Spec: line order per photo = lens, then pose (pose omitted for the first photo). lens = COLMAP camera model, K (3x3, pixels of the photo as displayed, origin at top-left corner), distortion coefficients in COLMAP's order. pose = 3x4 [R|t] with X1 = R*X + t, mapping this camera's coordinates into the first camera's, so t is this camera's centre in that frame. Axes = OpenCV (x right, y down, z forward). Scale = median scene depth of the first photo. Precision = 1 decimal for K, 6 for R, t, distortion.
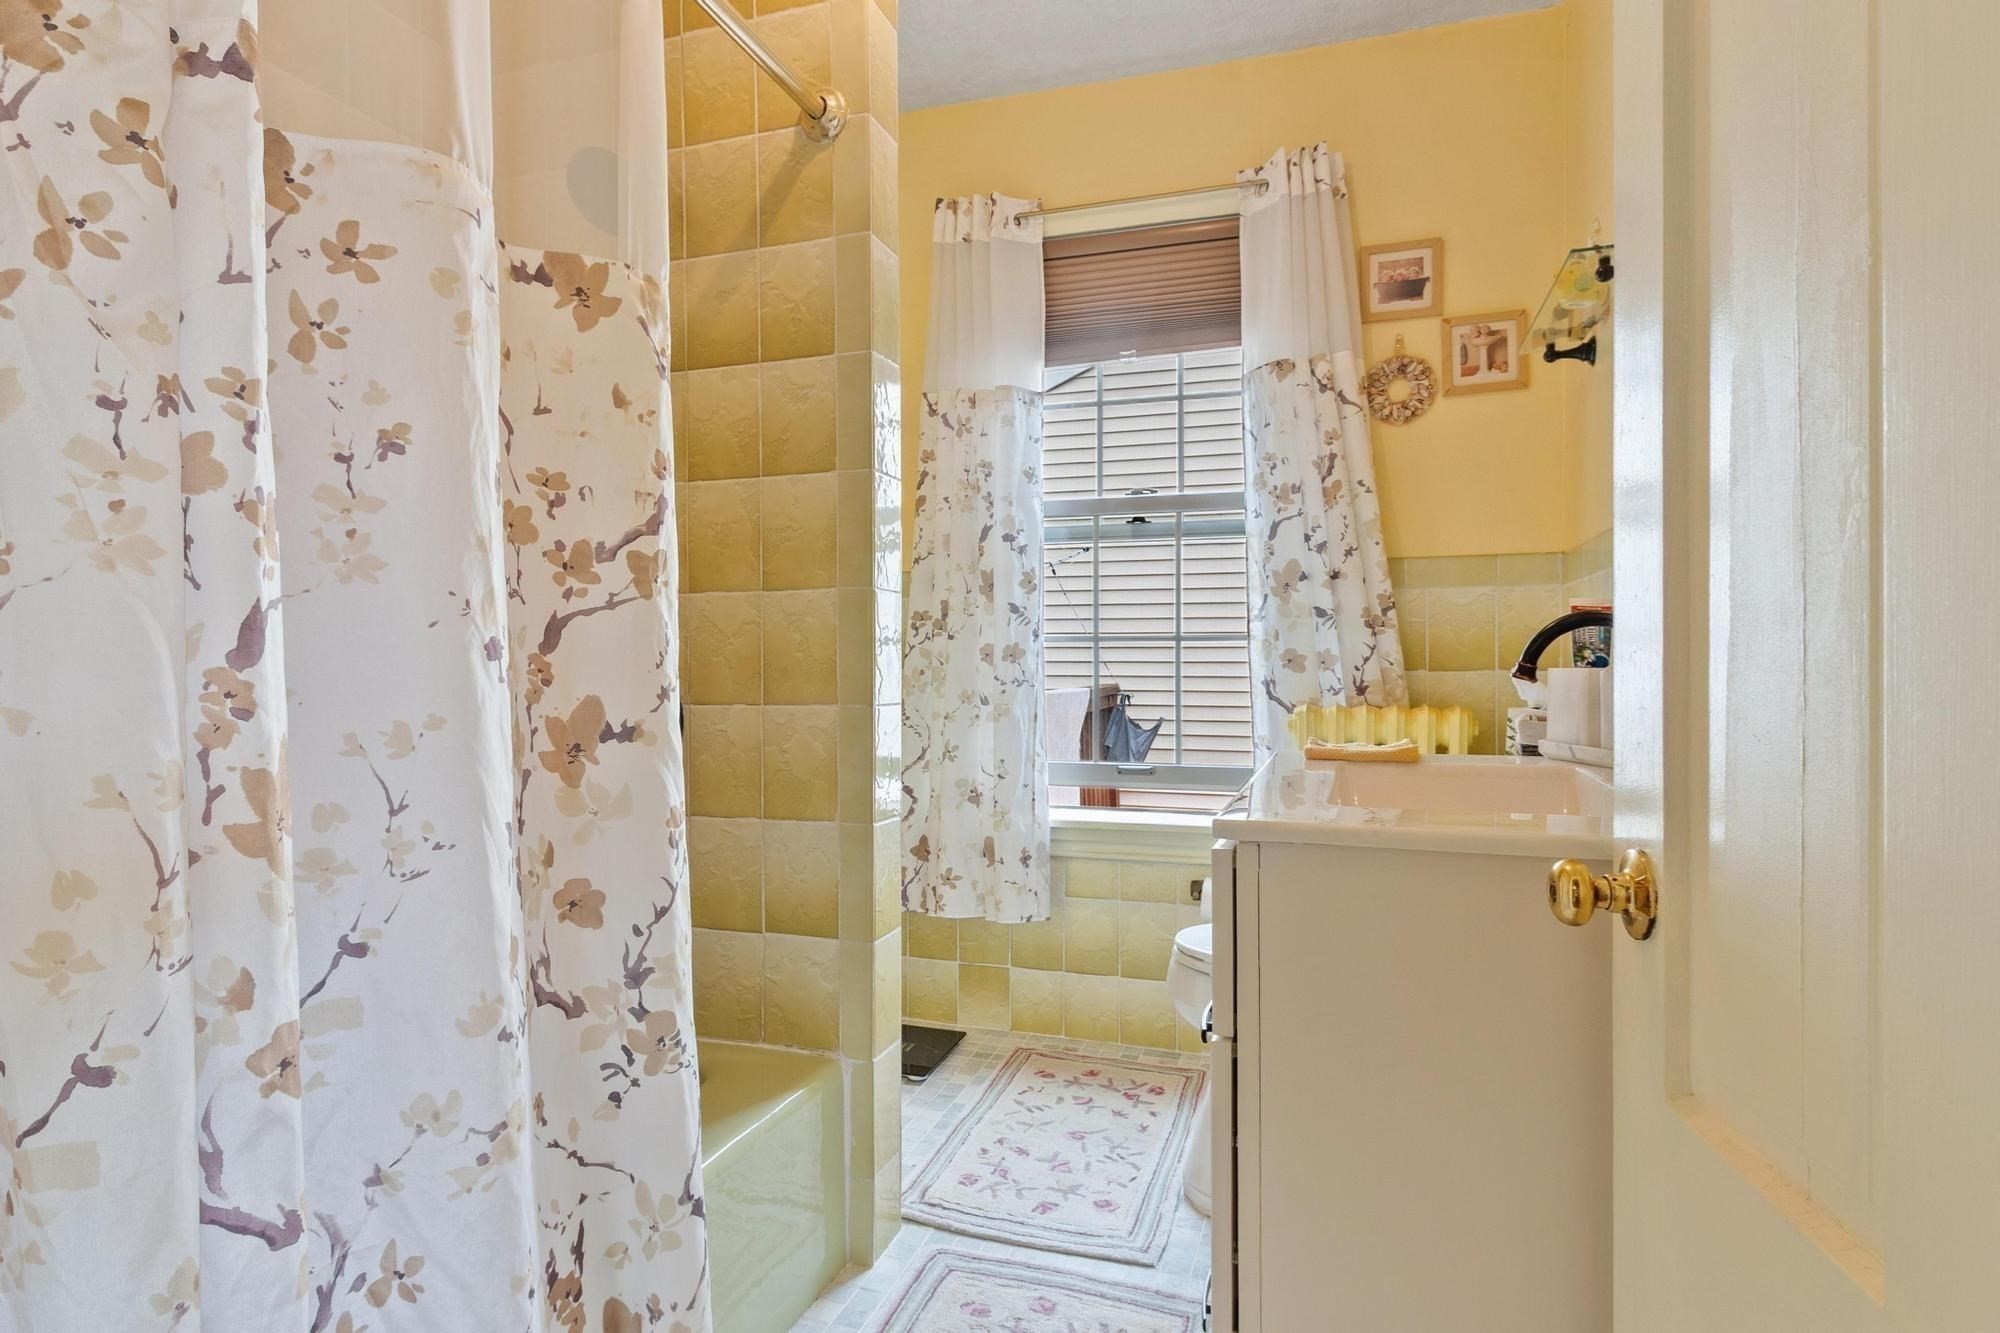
lens RADIAL K [[1075.3, 0, 1000.8], [0, 1075.3, 673.2], [0, 0, 1]] dist [0.002373, -0.000727]
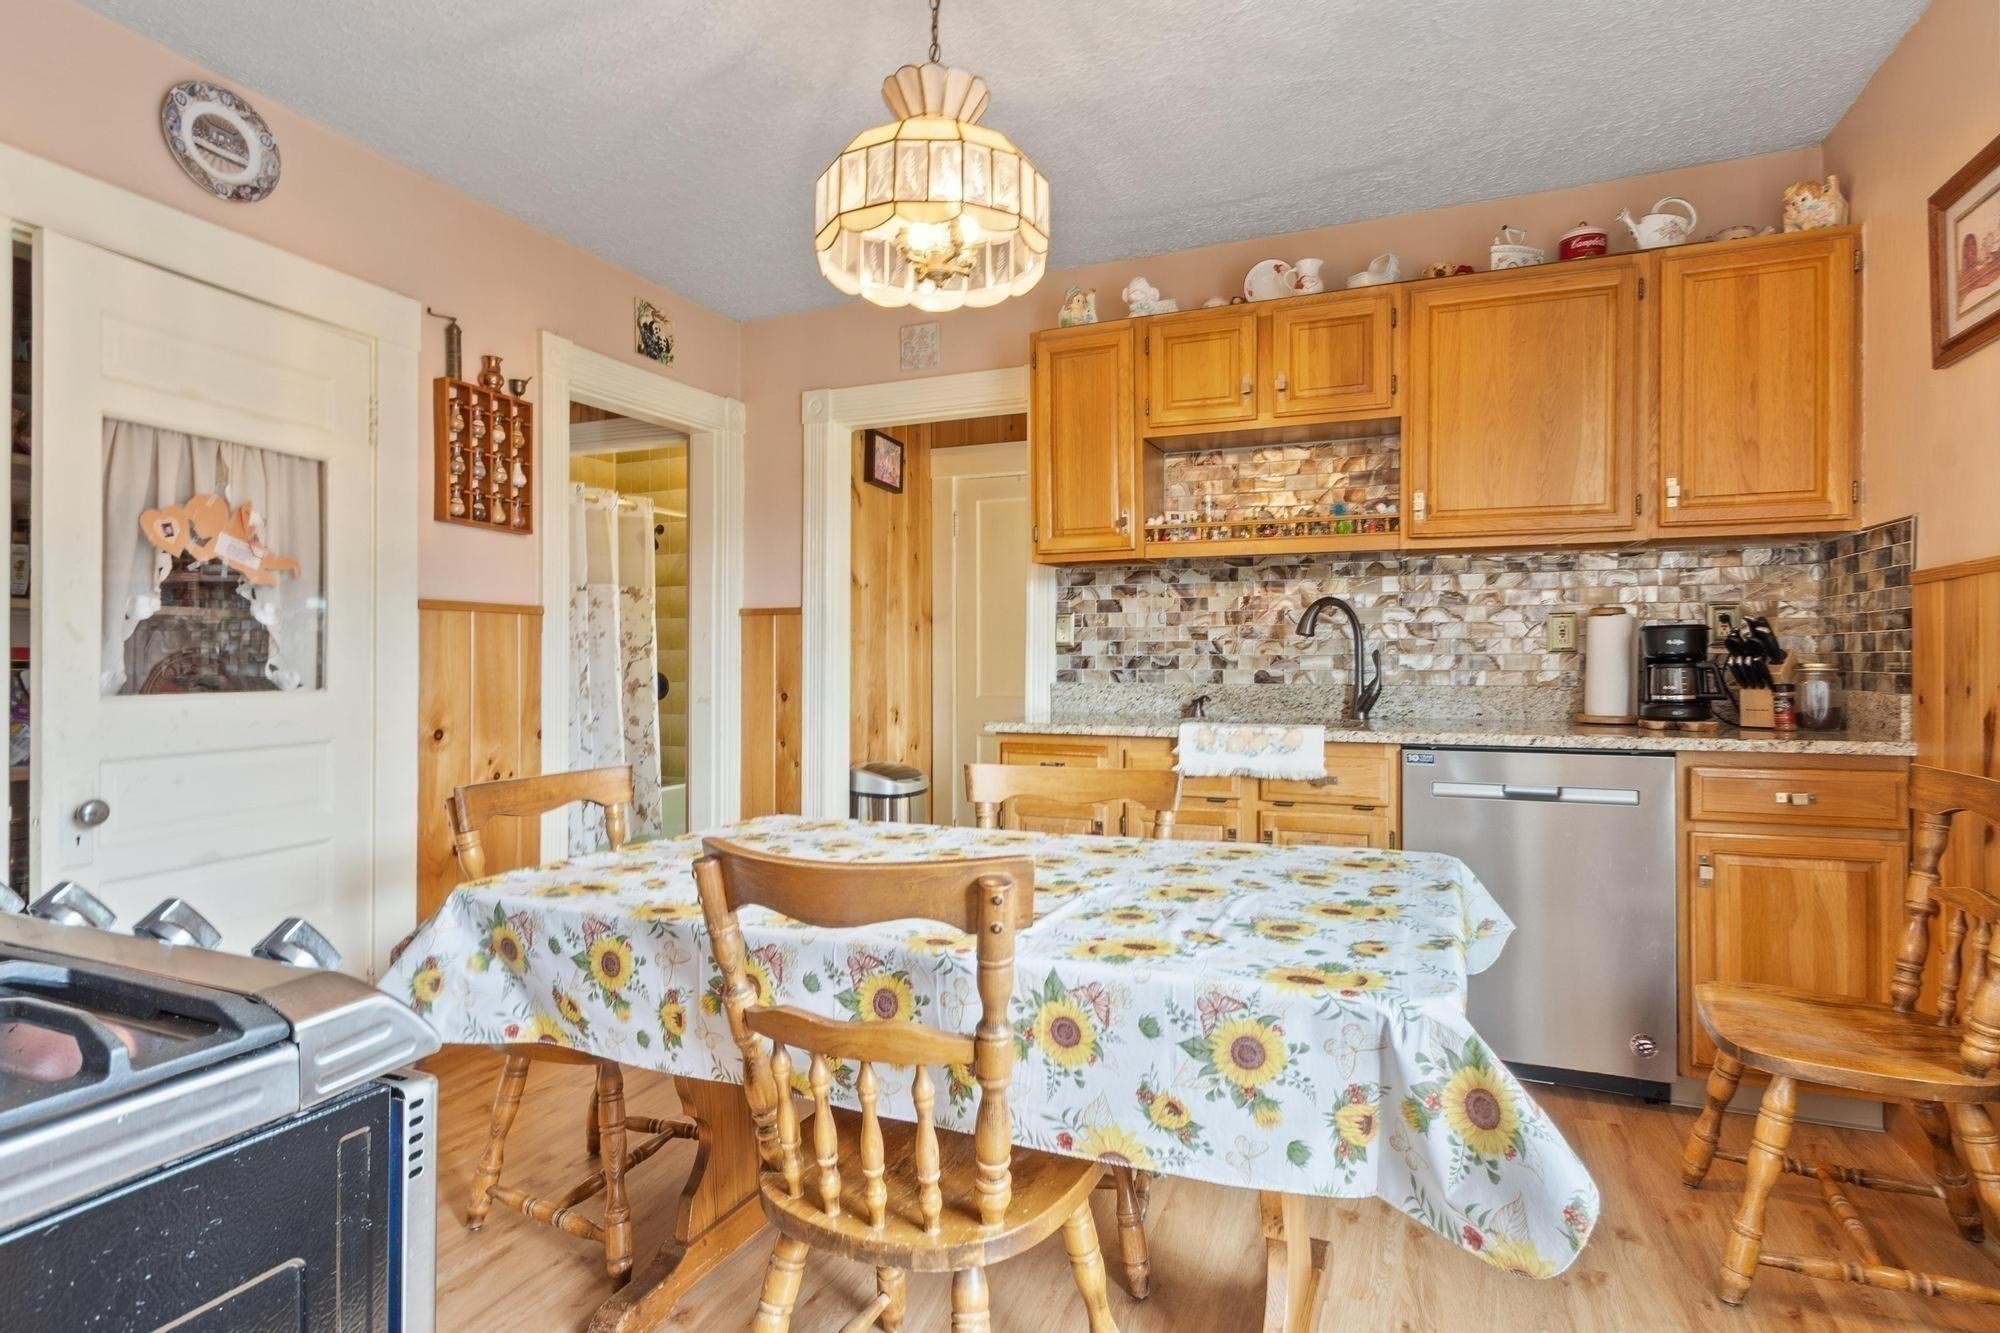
lens RADIAL K [[1044.8, 0, 995.0], [0, 1044.8, 660.0], [0, 0, 1]] dist [-0.000025, -0.000740]
pose [[0.996972, 0.004400, -0.077643, 1.601310], [-0.004737, 0.999980, -0.004146, -0.046801], [0.077623, 0.004501, 0.996973, -3.587774]]
